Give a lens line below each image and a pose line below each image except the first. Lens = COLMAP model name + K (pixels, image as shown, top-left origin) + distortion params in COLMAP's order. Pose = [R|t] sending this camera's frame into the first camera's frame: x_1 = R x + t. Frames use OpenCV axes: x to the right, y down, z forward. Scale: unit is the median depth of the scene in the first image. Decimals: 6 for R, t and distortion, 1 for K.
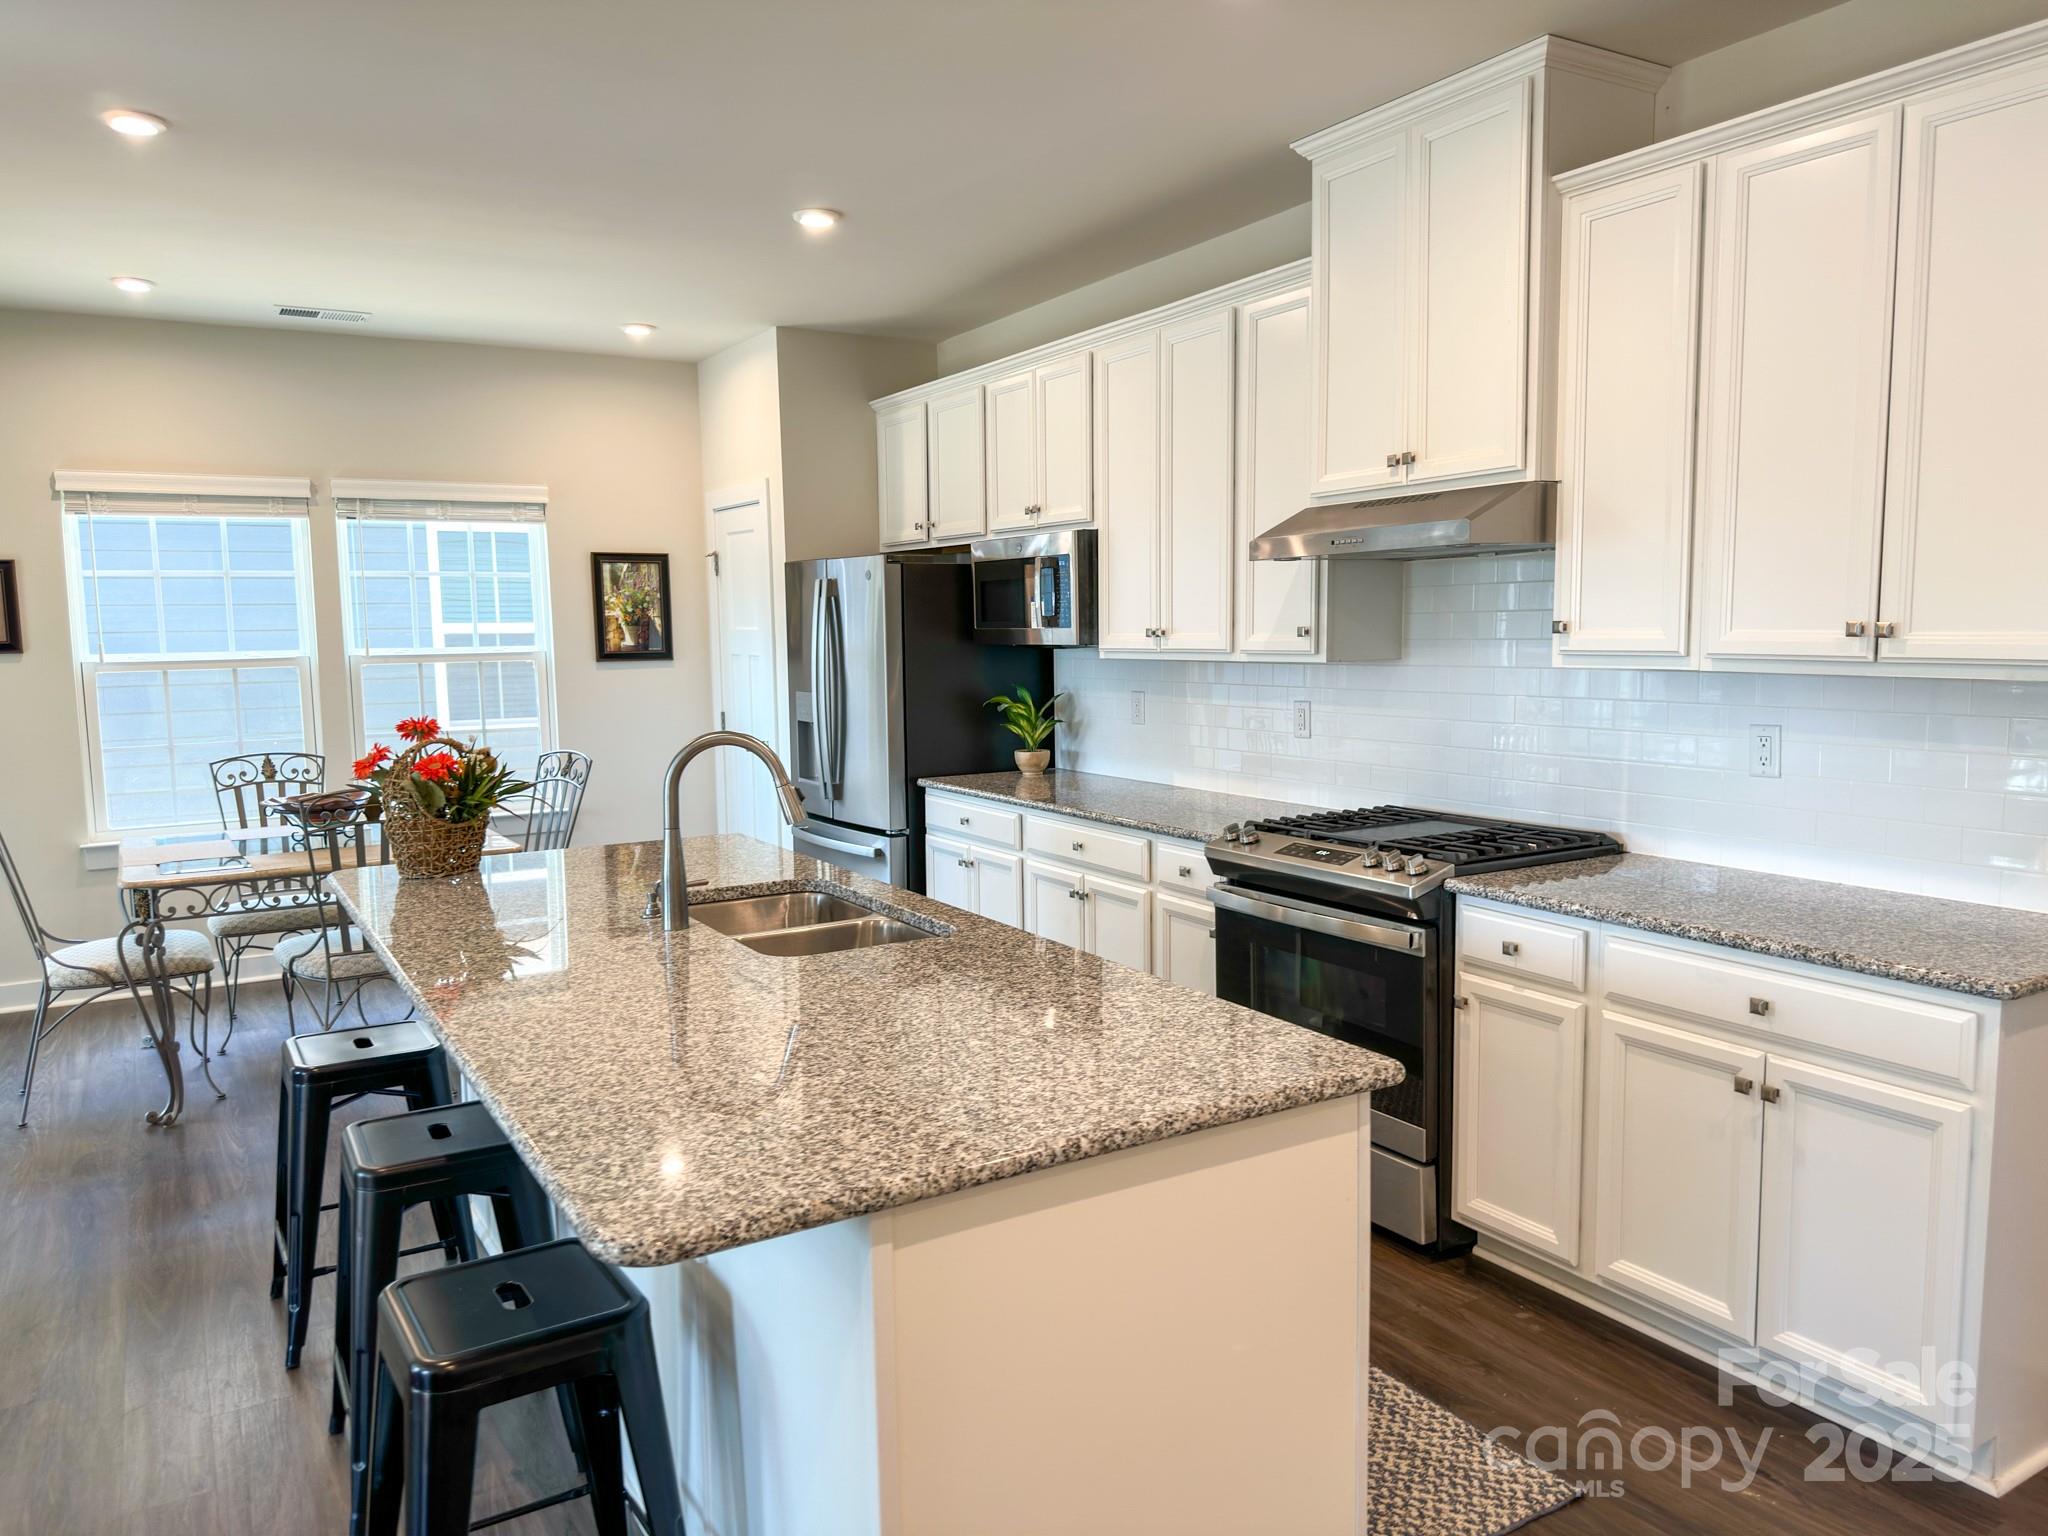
lens RADIAL K [[1432.8, 0, 1021.8], [0, 1432.8, 774.3], [0, 0, 1]] dist [0.147899, -0.268087]
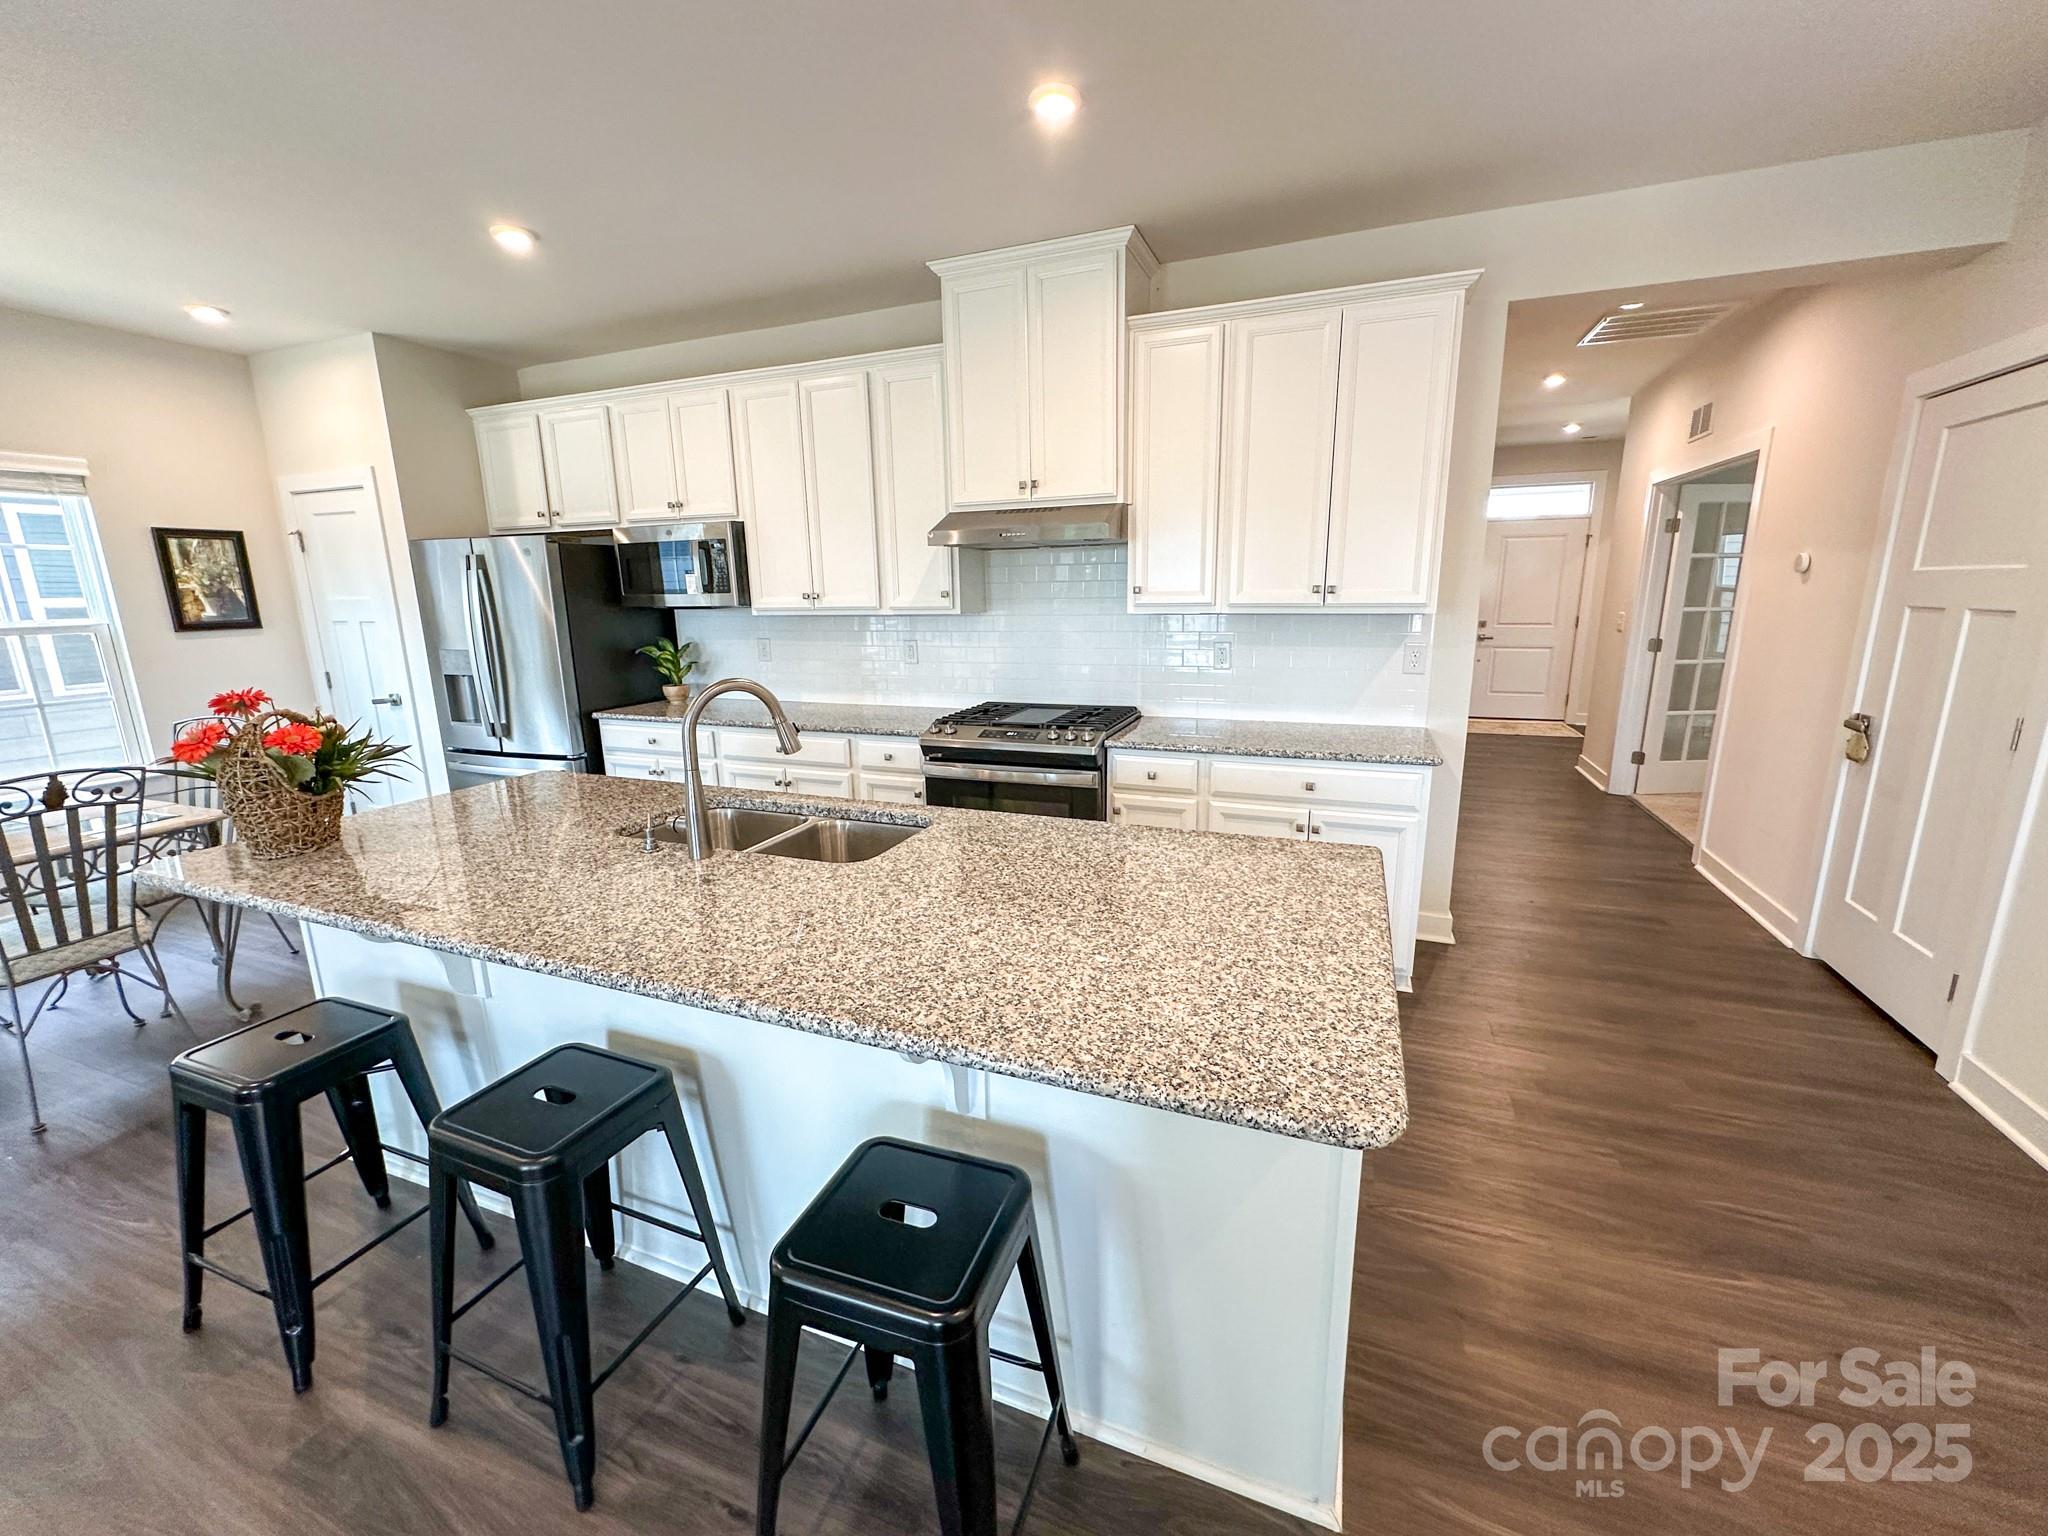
lens RADIAL K [[824.2, 0, 1024.0], [0, 824.2, 768.0], [0, 0, 1]] dist [-0.004269, -0.000551]
pose [[0.794054, -0.129115, 0.593976, -0.219019], [0.068958, 0.990006, 0.123015, -0.012944], [-0.603922, -0.056721, 0.795022, 0.178257]]
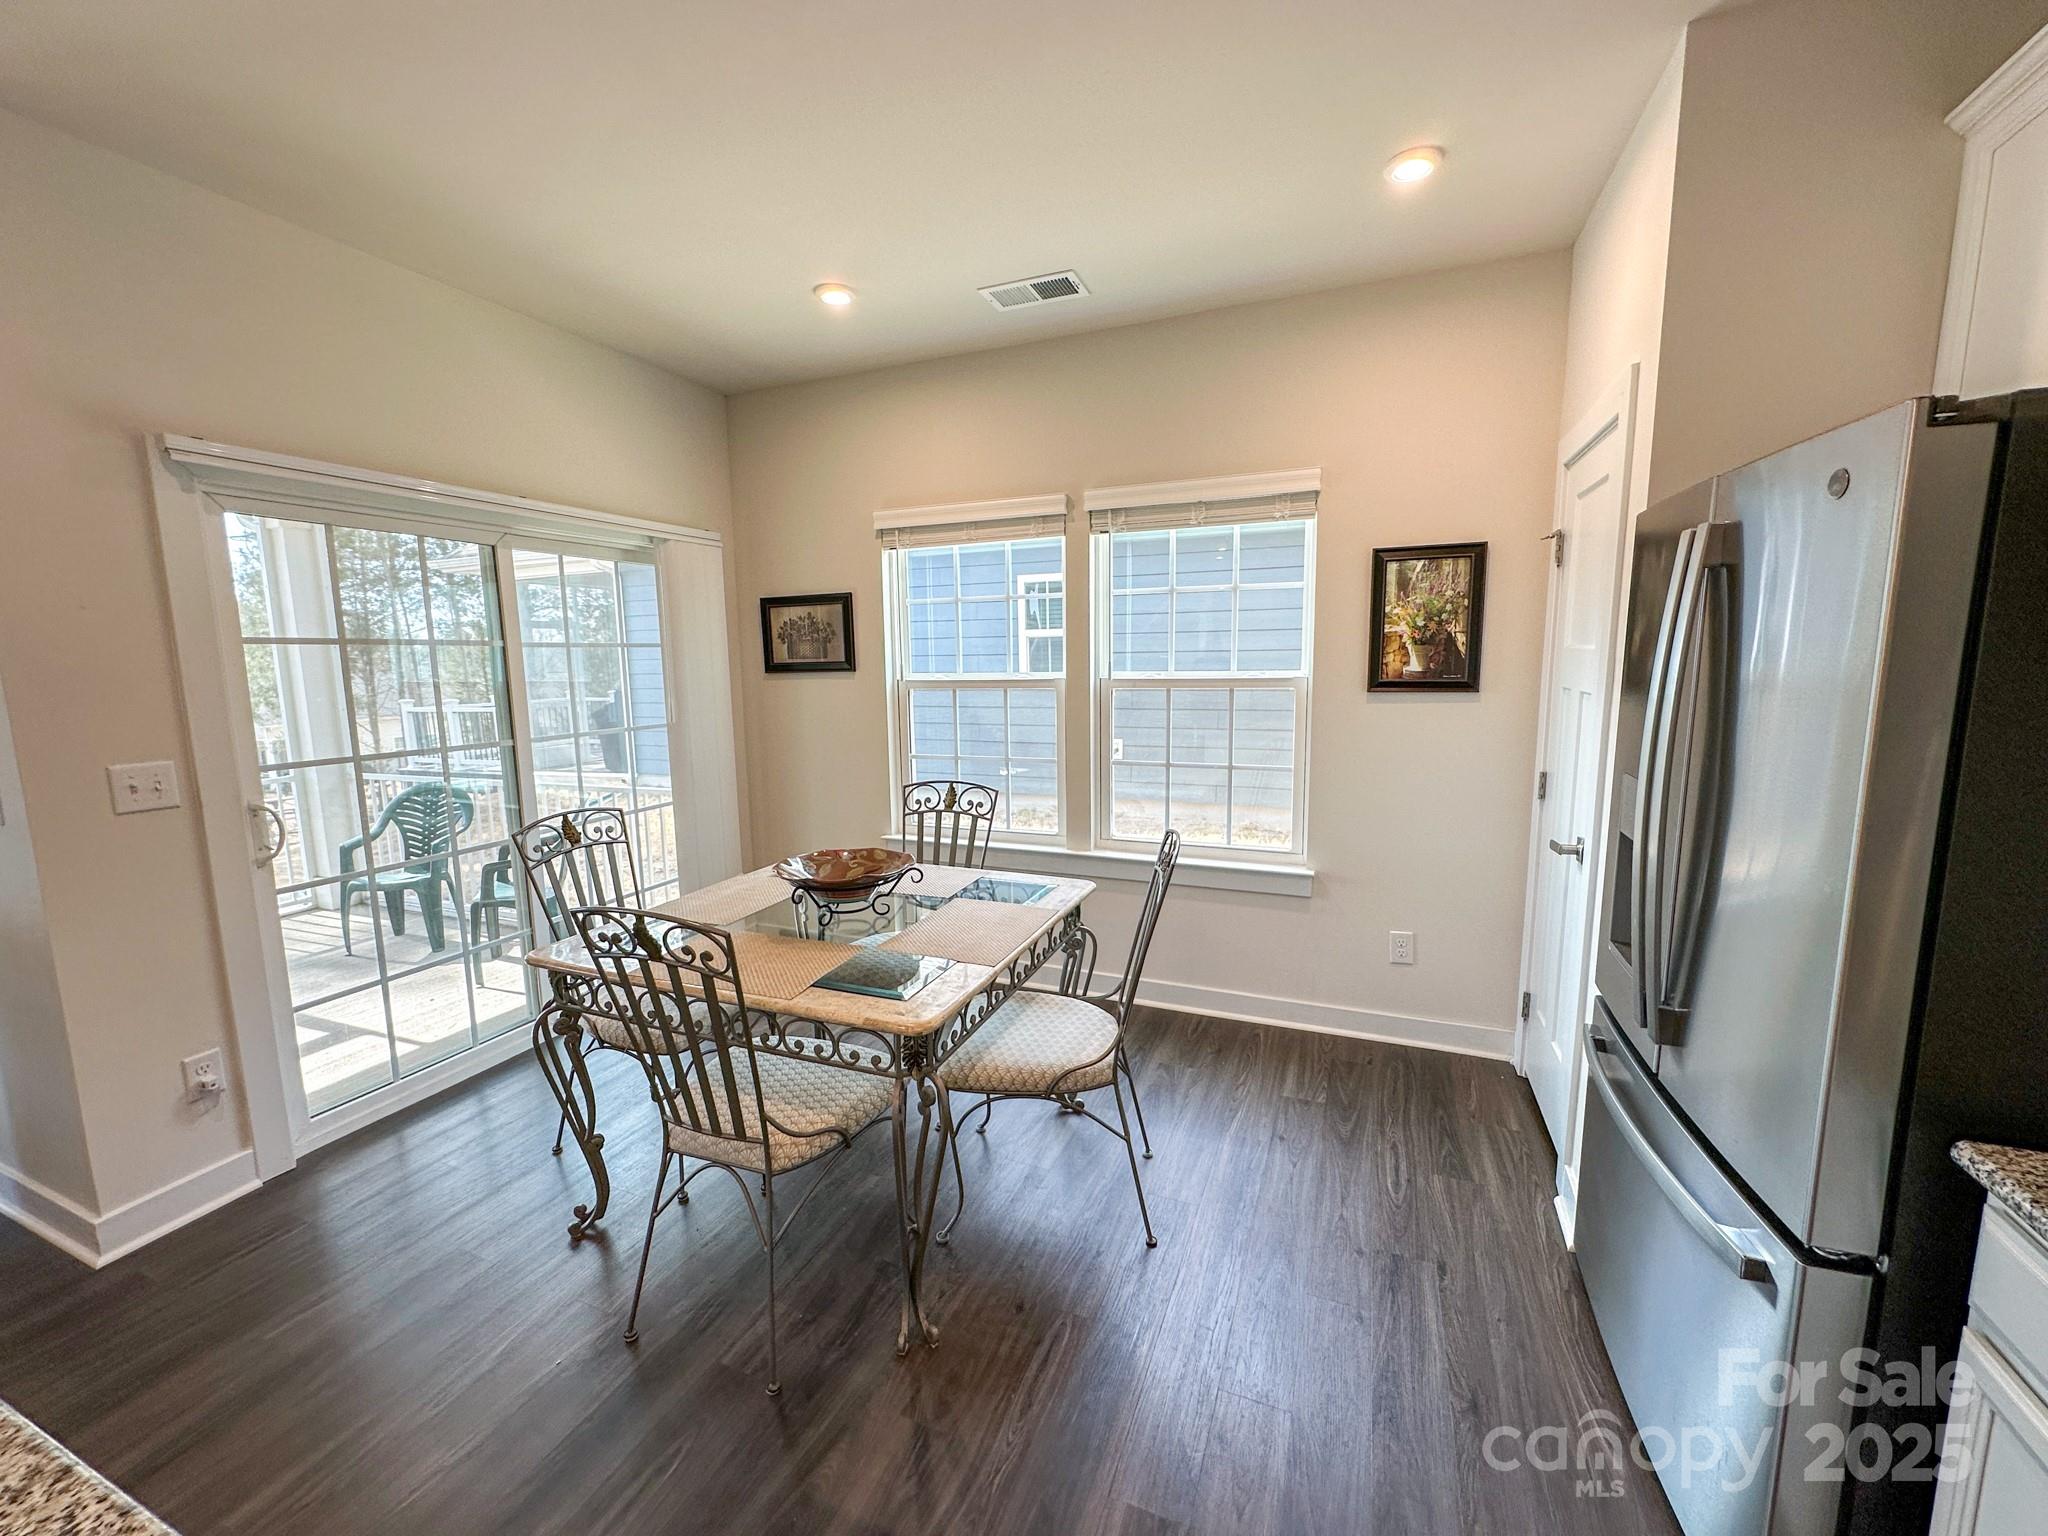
lens RADIAL K [[820.8, 0, 1024.0], [0, 820.8, 768.0], [0, 0, 1]] dist [-0.001284, 0.000237]
pose [[0.592651, 0.112314, -0.797590, -0.062651], [-0.079970, 0.993543, 0.080486, -0.075431], [0.801480, 0.016083, 0.597806, 0.768402]]
